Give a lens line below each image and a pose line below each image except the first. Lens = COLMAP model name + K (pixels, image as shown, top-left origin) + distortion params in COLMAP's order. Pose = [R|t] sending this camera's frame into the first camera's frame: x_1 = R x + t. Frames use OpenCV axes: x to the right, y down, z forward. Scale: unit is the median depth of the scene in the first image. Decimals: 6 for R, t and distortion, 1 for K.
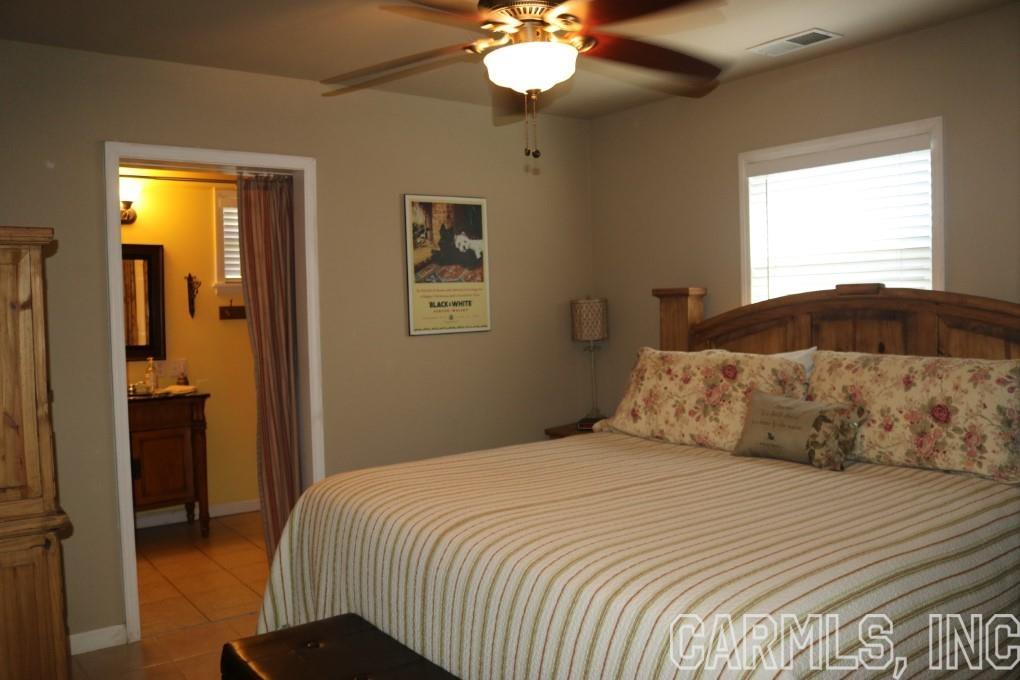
lens RADIAL K [[836.4, 0, 501.5], [0, 836.4, 342.9], [0, 0, 1]] dist [-0.157479, 0.127928]
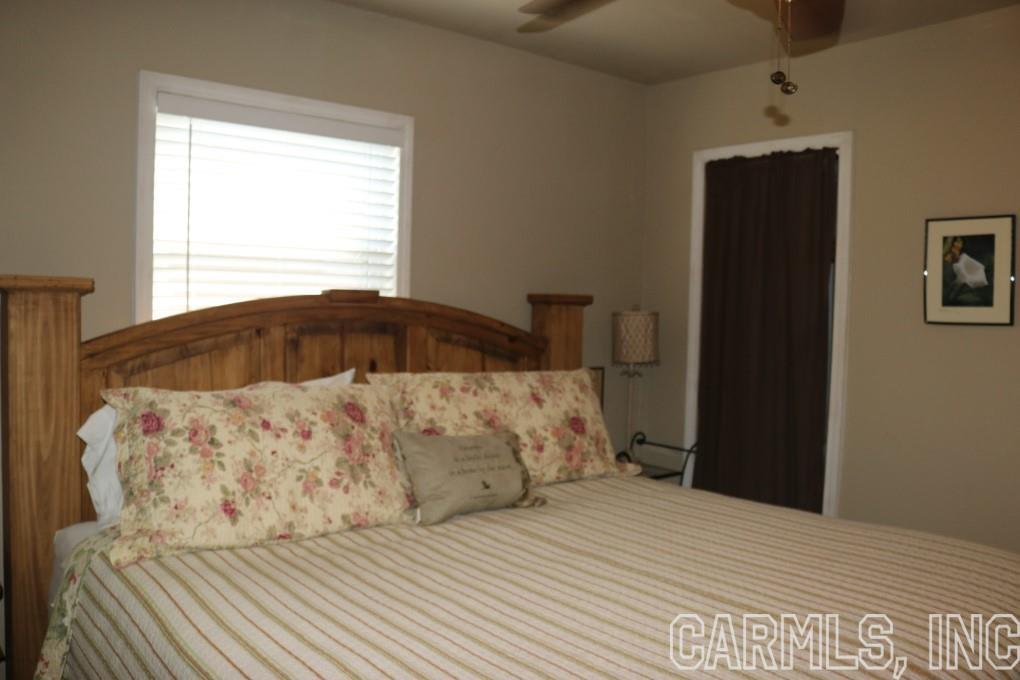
lens RADIAL K [[836.4, 0, 501.5], [0, 836.4, 342.9], [0, 0, 1]] dist [-0.157479, 0.127928]
pose [[-0.039693, -0.021594, 0.998979, -0.411567], [0.020714, 0.999534, 0.022429, -0.035006], [-0.998997, 0.021584, -0.039227, 0.896294]]
